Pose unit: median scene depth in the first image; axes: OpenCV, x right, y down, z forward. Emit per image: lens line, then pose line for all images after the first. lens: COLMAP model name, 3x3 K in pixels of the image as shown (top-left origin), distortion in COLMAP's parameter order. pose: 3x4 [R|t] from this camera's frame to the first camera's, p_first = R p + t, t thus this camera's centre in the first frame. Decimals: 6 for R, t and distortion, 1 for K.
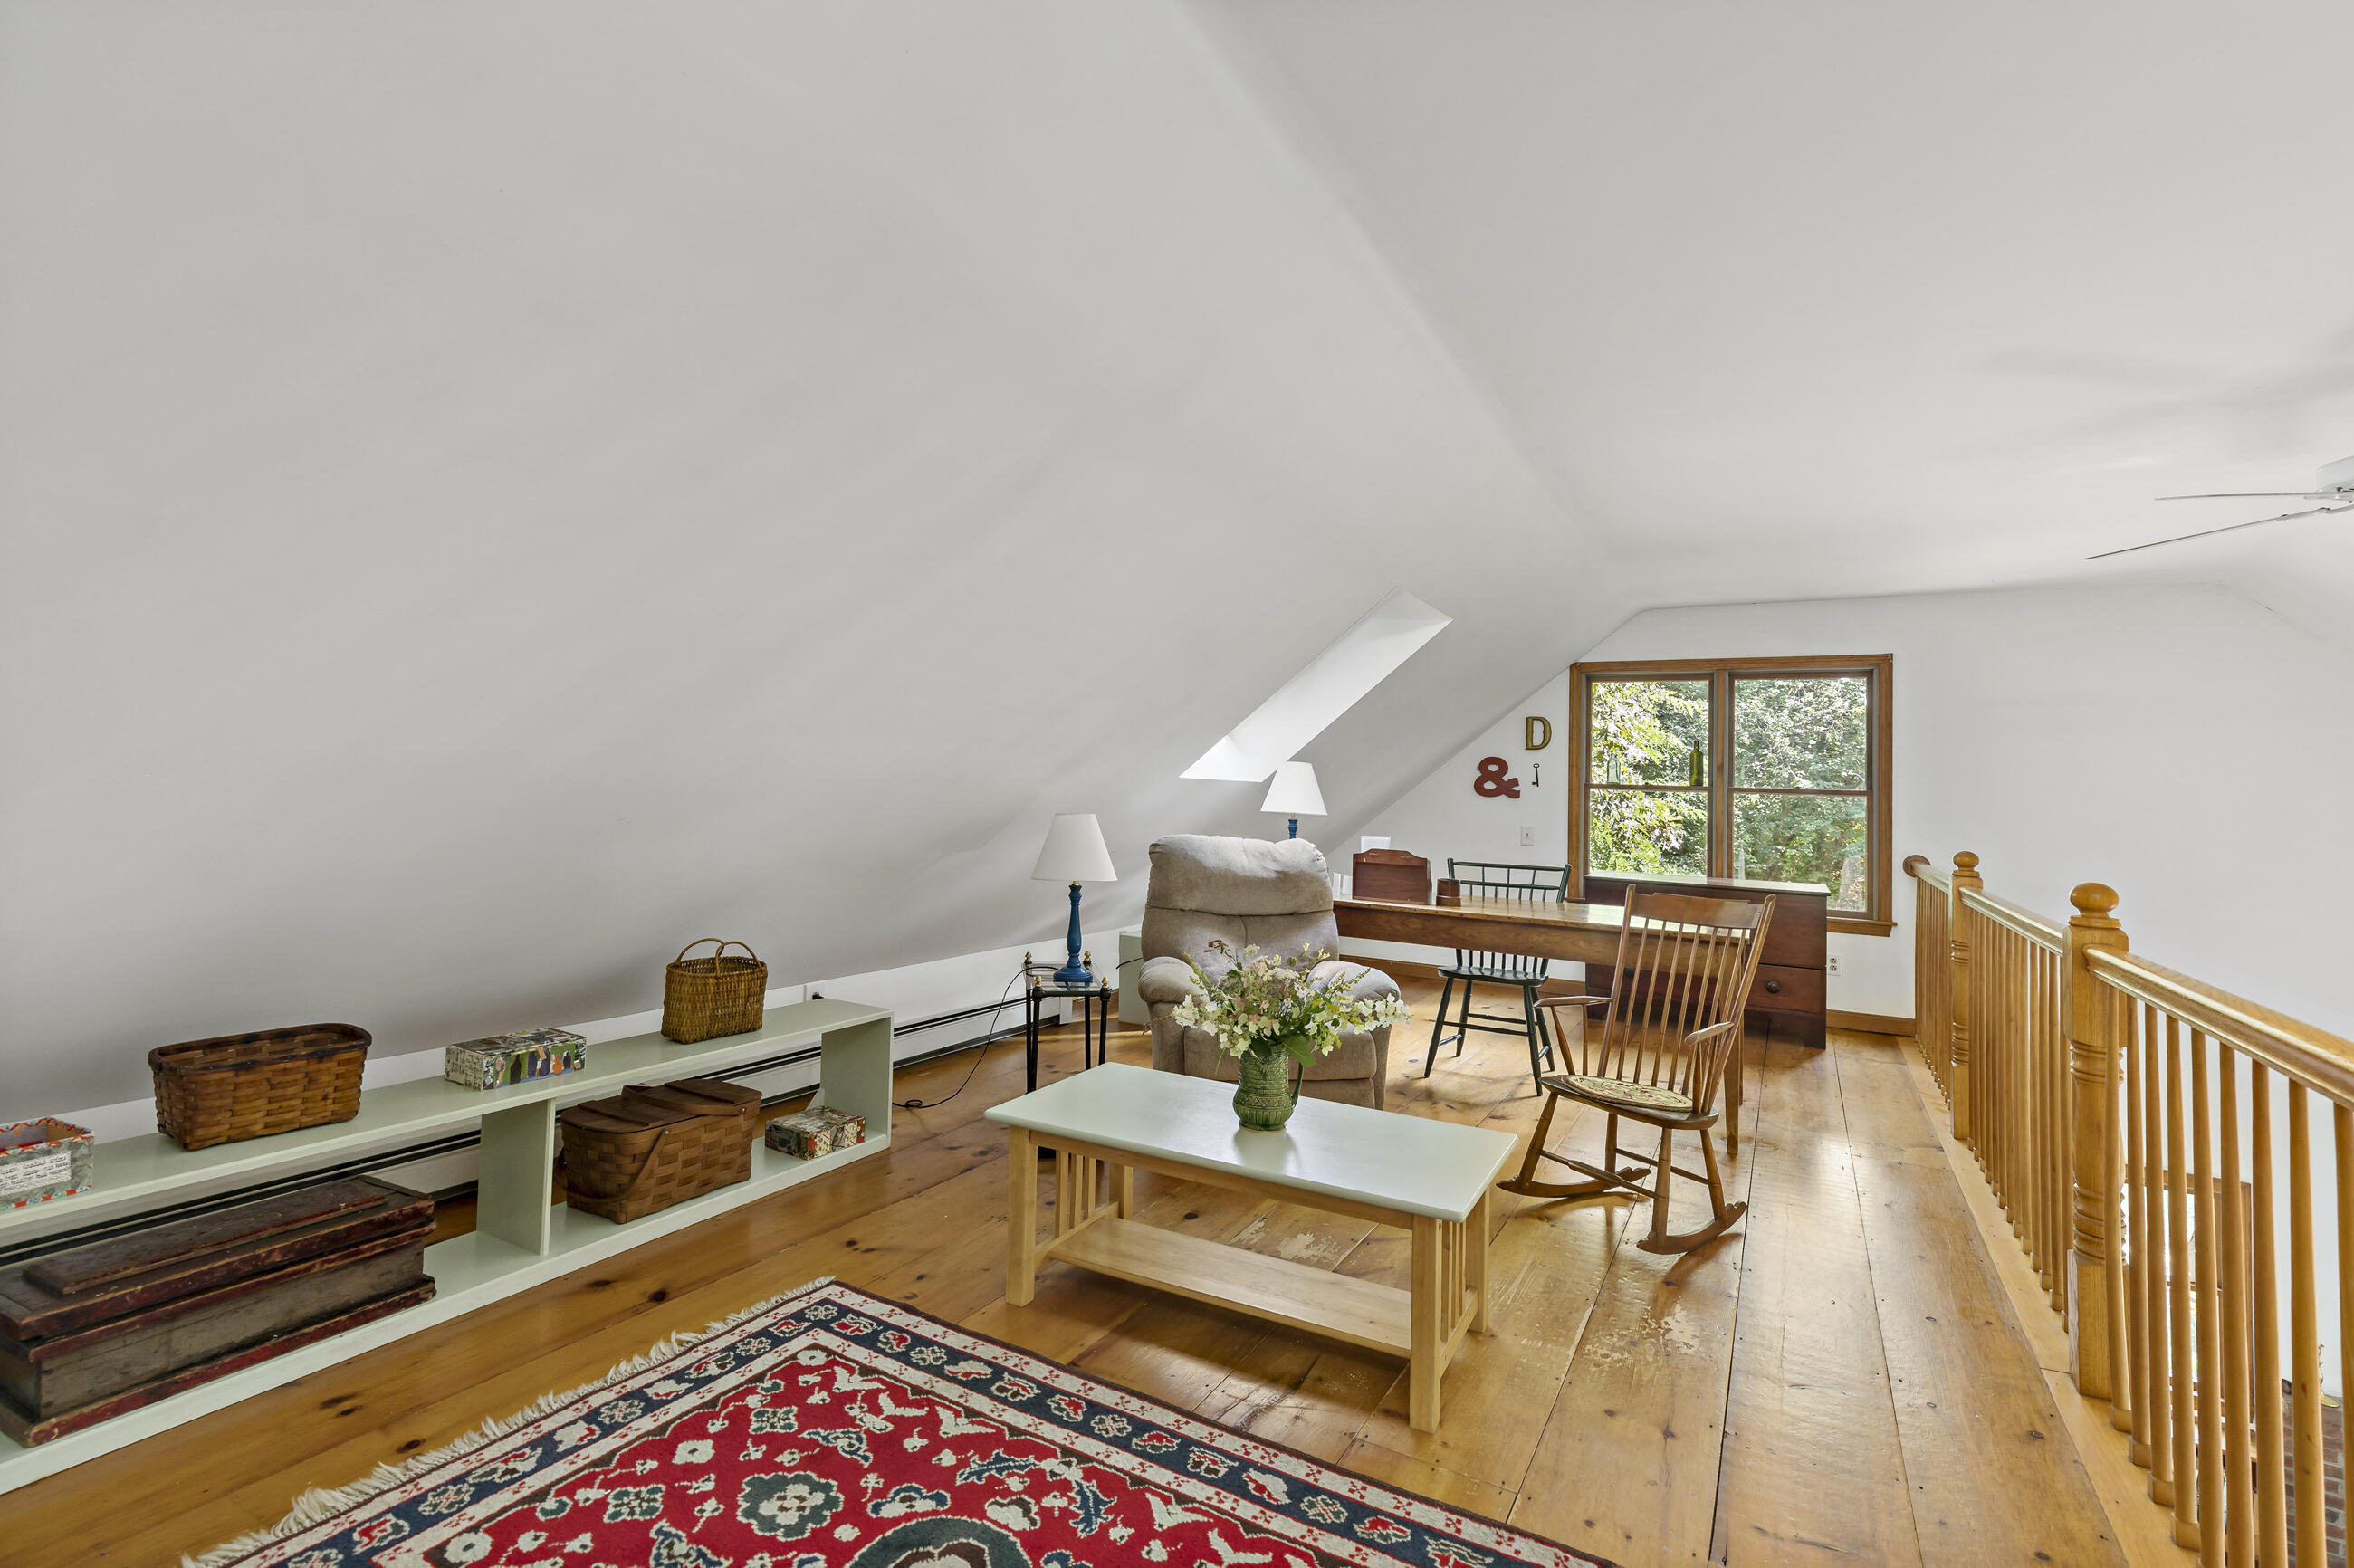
lens RADIAL K [[1071.2, 0, 1195.8], [0, 1071.2, 781.7], [0, 0, 1]] dist [-0.001990, -0.000157]
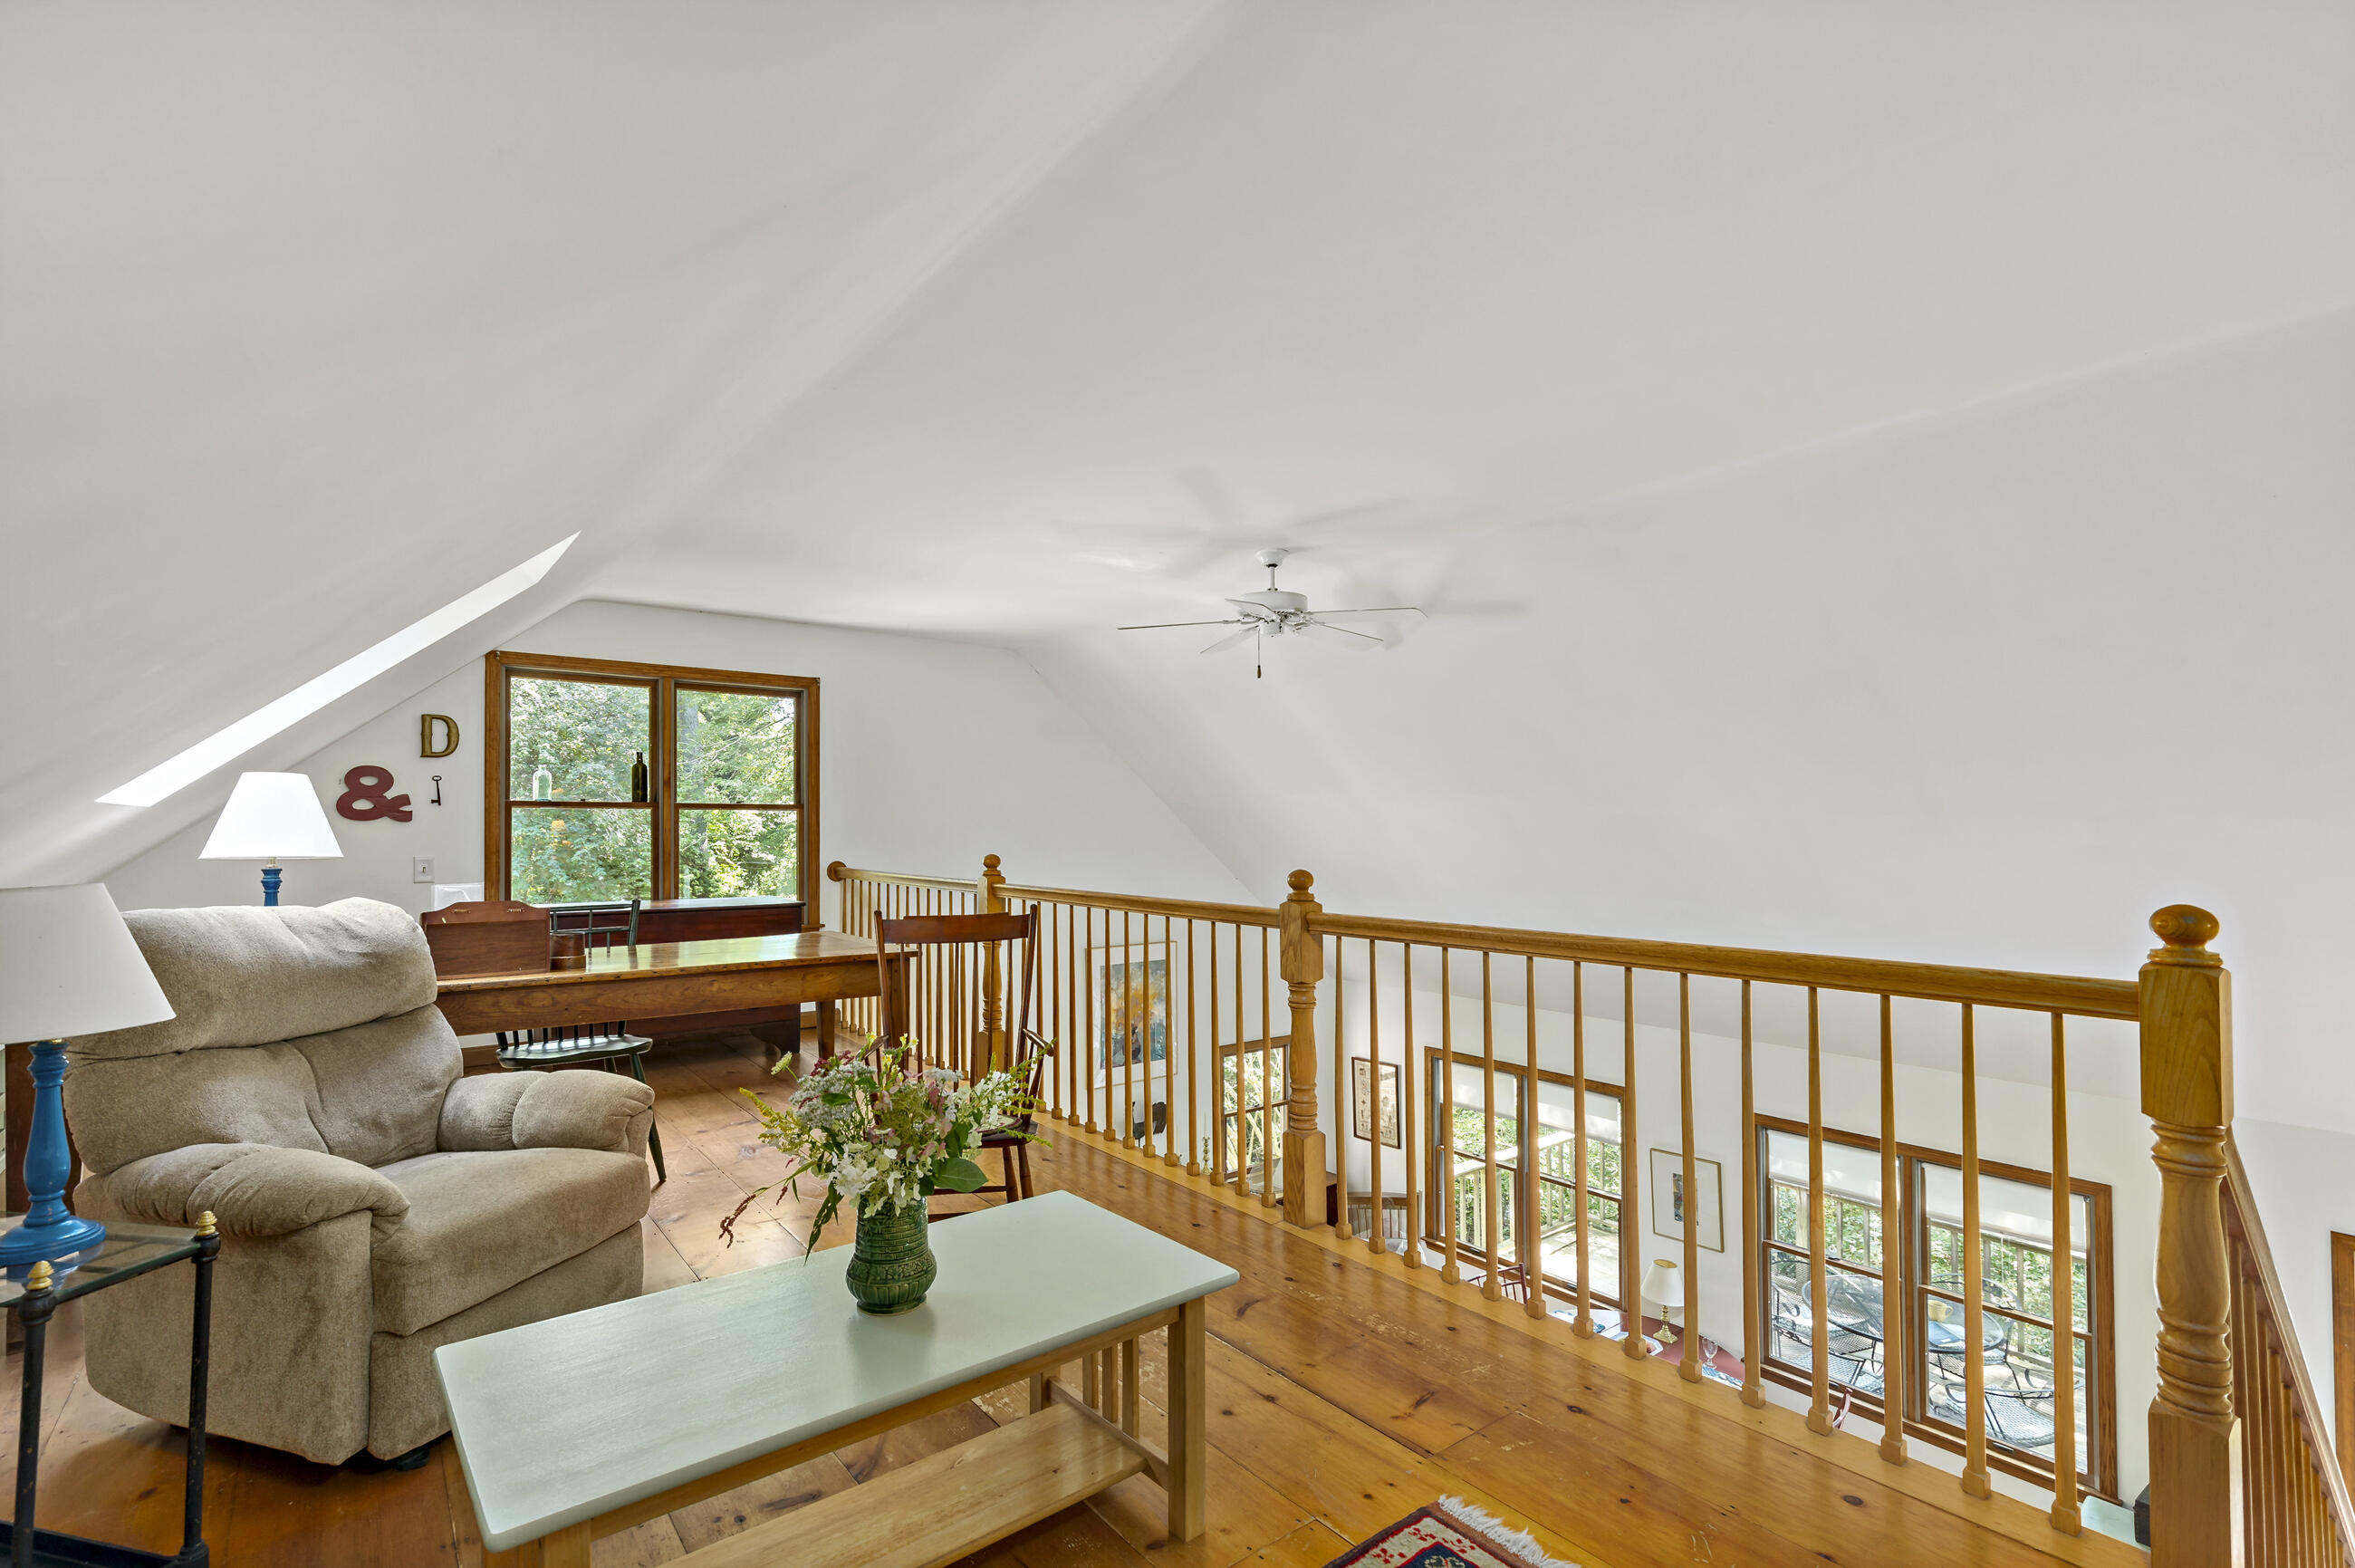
lens RADIAL K [[1071.8, 0, 1196.3], [0, 1071.8, 781.7], [0, 0, 1]] dist [-0.001990, -0.000157]
pose [[0.376845, 0.003290, 0.926270, -0.200829], [0.006849, 0.999956, -0.006339, -0.004200], [-0.926251, 0.008732, 0.376806, 0.218517]]
